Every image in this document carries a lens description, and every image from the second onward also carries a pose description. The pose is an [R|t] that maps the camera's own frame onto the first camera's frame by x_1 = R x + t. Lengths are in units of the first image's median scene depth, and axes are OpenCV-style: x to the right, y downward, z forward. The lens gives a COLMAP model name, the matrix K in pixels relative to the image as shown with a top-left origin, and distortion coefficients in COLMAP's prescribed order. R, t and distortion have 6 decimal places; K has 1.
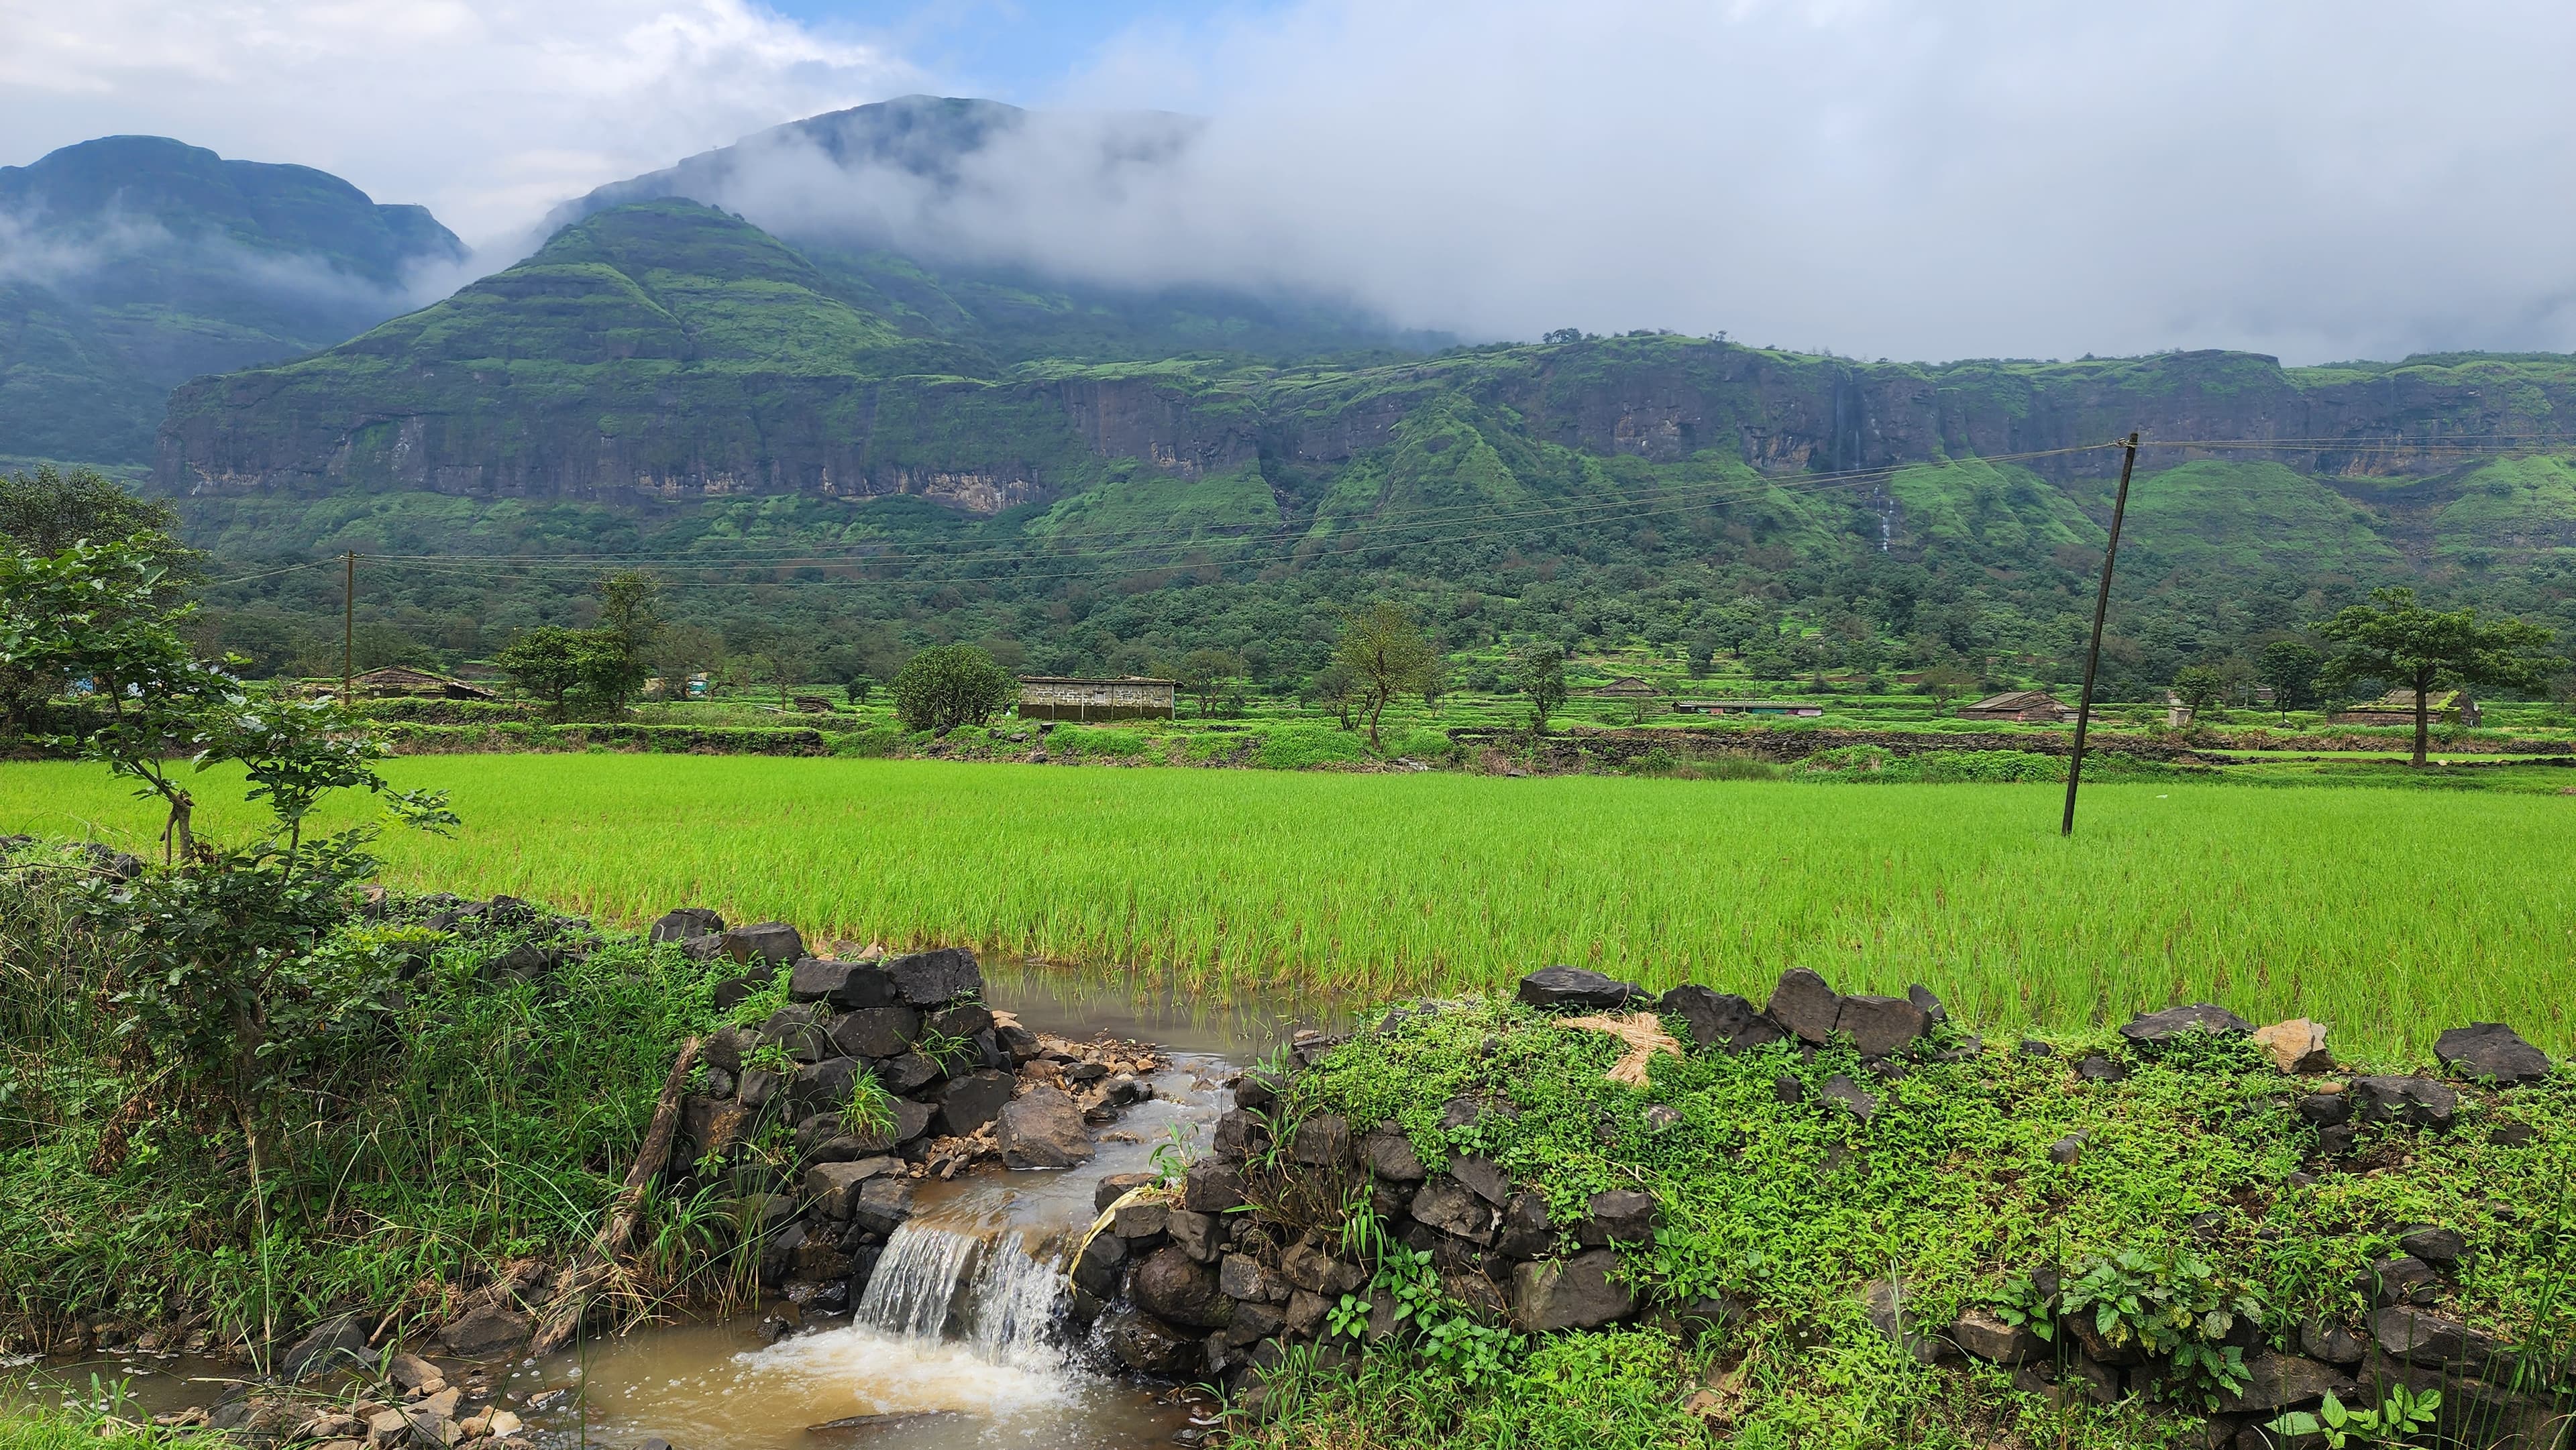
lens RADIAL K [[1693.1, 0, 1279.4], [0, 1693.1, 774.2], [0, 0, 1]] dist [0.006029, -0.018506]
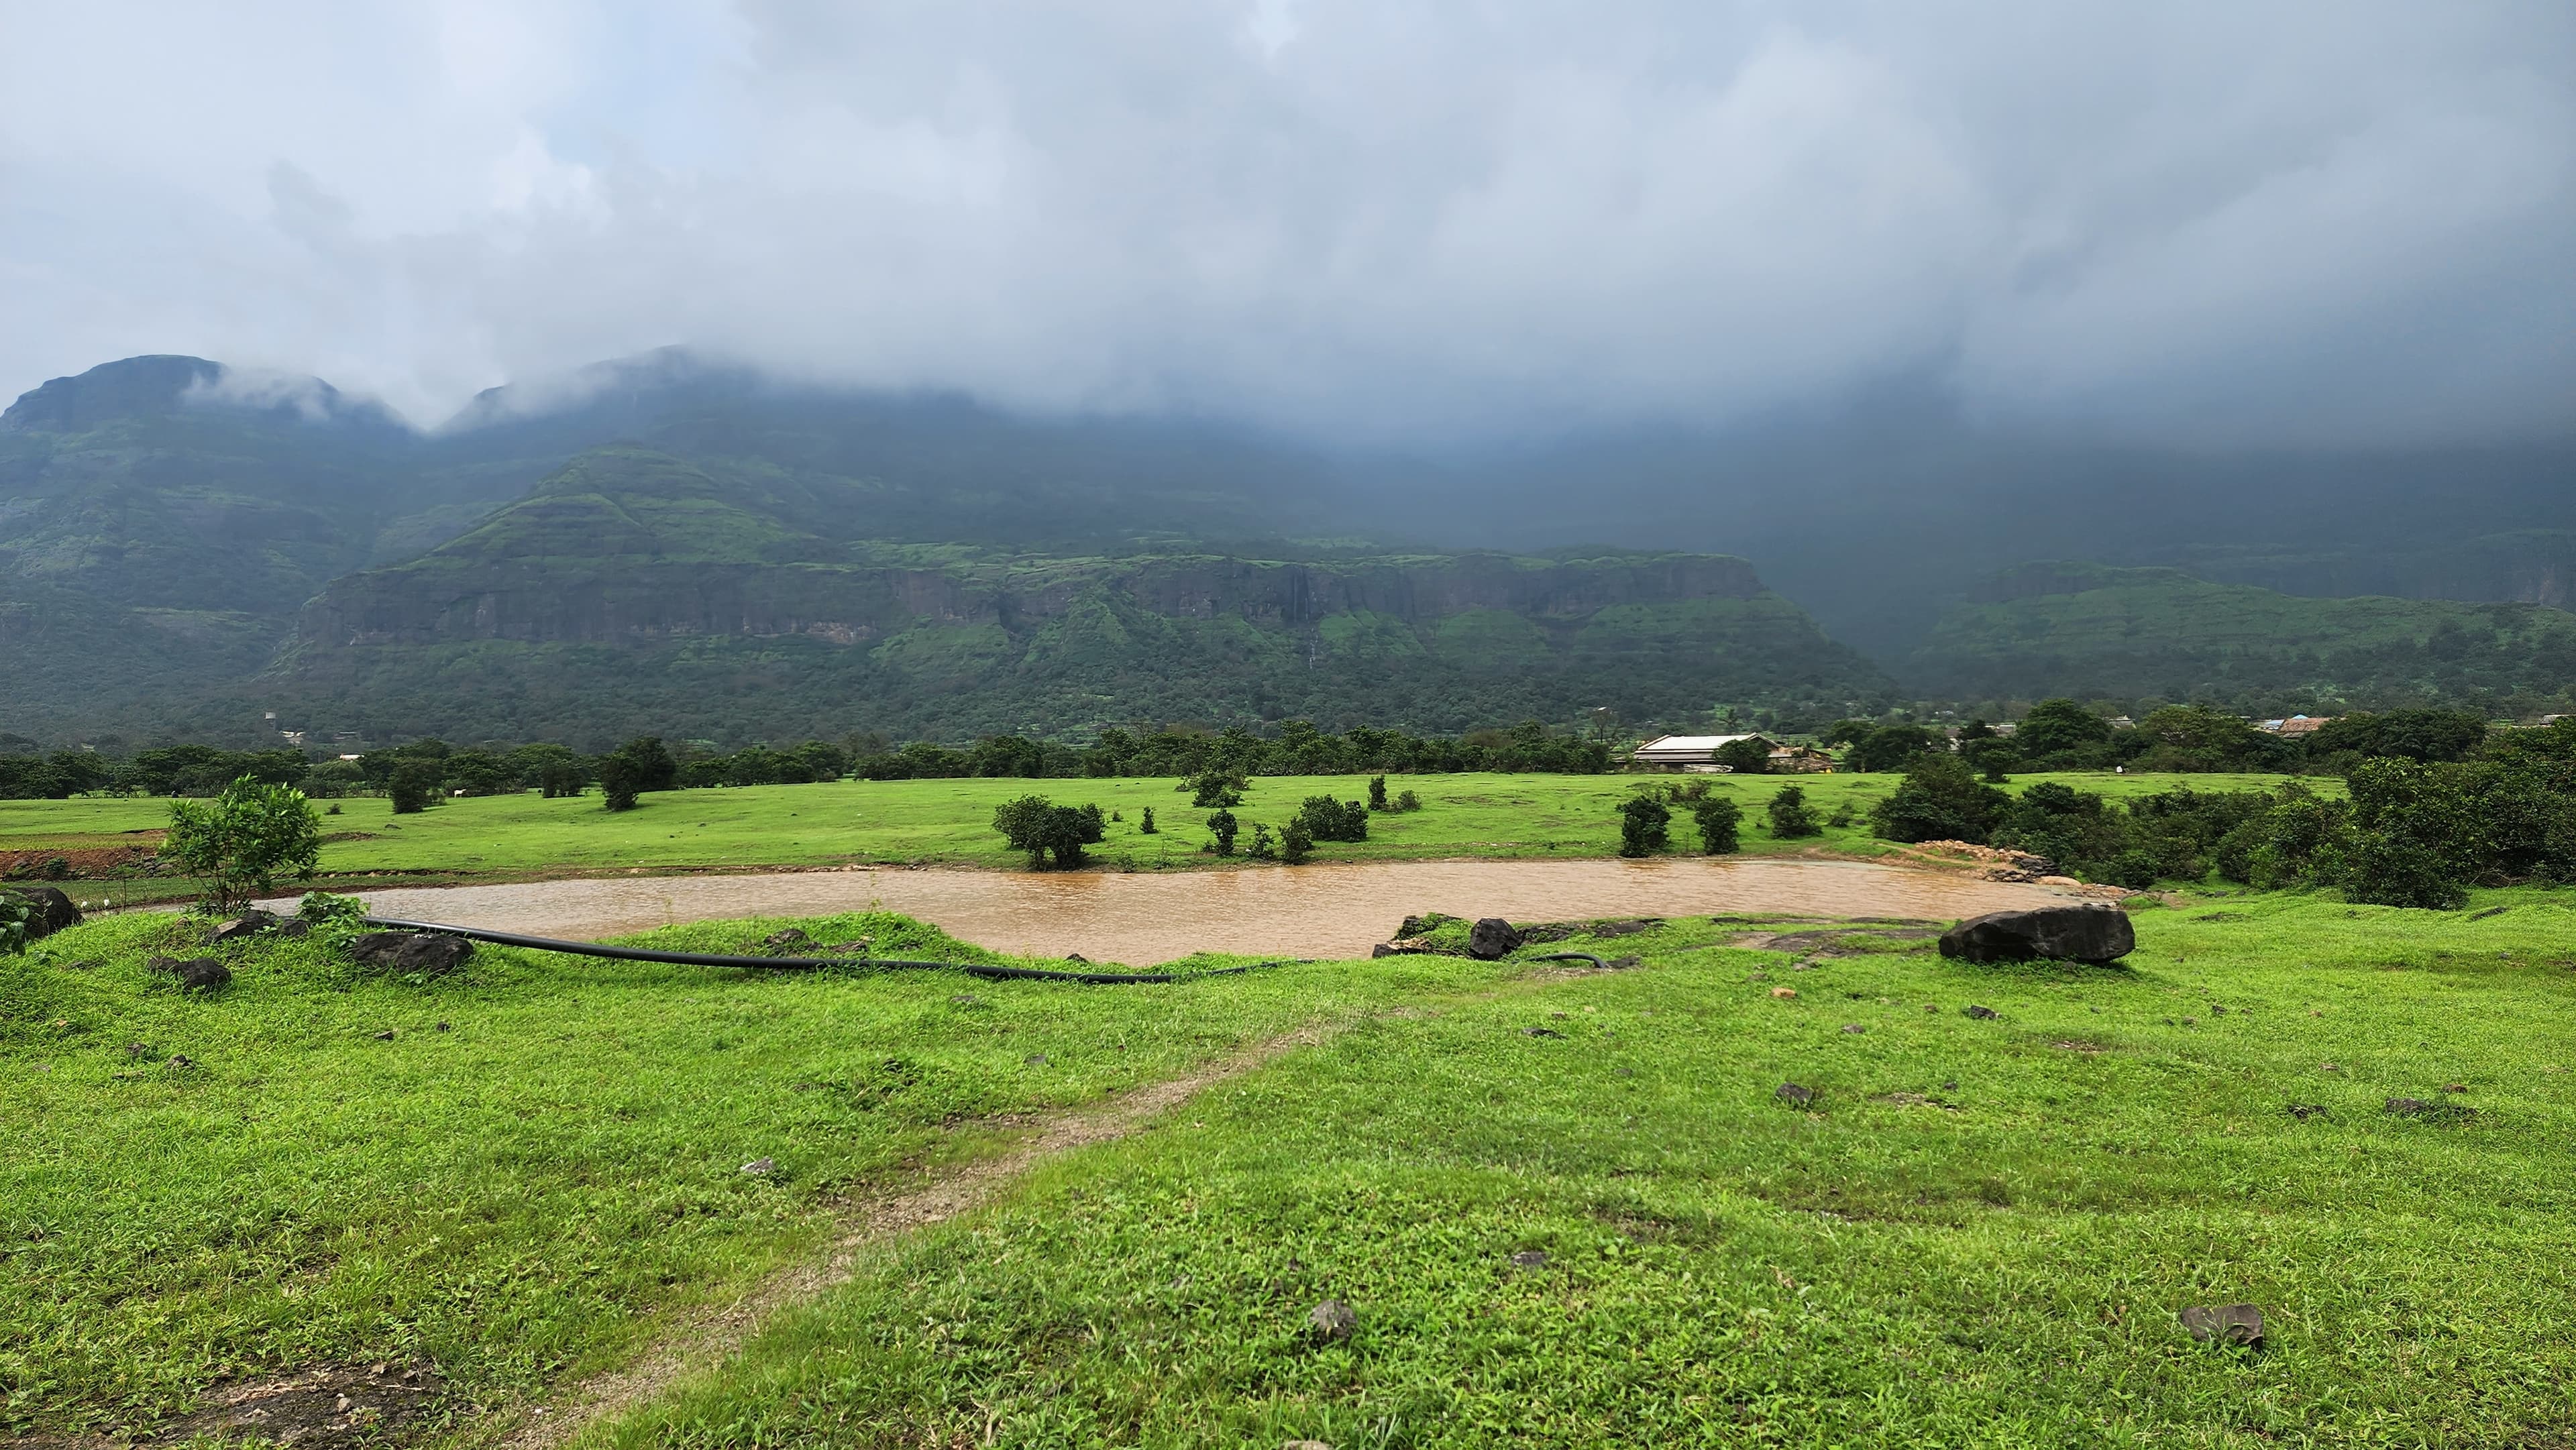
lens RADIAL K [[1693.1, 0, 1309.8], [0, 1693.1, 752.3], [0, 0, 1]] dist [0.006029, -0.018506]
pose [[0.990158, -0.038504, 0.134551, 0.060805], [0.041892, 0.998870, -0.022439, 0.016593], [-0.133535, 0.027855, 0.990653, -0.767636]]
